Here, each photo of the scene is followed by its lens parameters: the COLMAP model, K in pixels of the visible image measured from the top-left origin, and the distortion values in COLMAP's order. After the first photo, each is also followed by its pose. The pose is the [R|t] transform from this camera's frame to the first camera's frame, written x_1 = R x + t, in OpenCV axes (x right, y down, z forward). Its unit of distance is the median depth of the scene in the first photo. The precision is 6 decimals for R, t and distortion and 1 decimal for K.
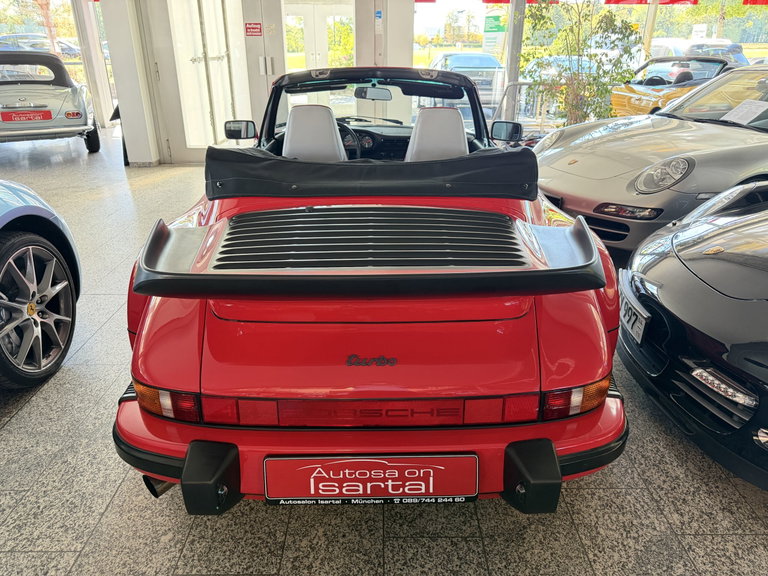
lens RADIAL K [[538.8, 0, 373.5], [0, 538.8, 291.6], [0, 0, 1]] dist [0.040270, -0.042851]
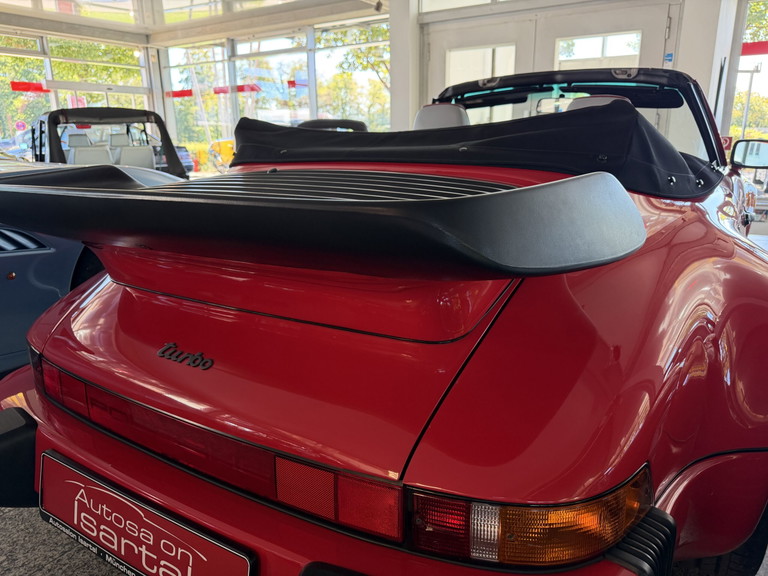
lens RADIAL K [[534.0, 0, 384.0], [0, 534.0, 288.0], [0, 0, 1]] dist [0.002479, -0.037821]
pose [[0.845585, 0.120119, -0.520151, 0.515929], [-0.190469, 0.978113, -0.083759, 0.048743], [0.498705, 0.169898, 0.849957, 0.522003]]
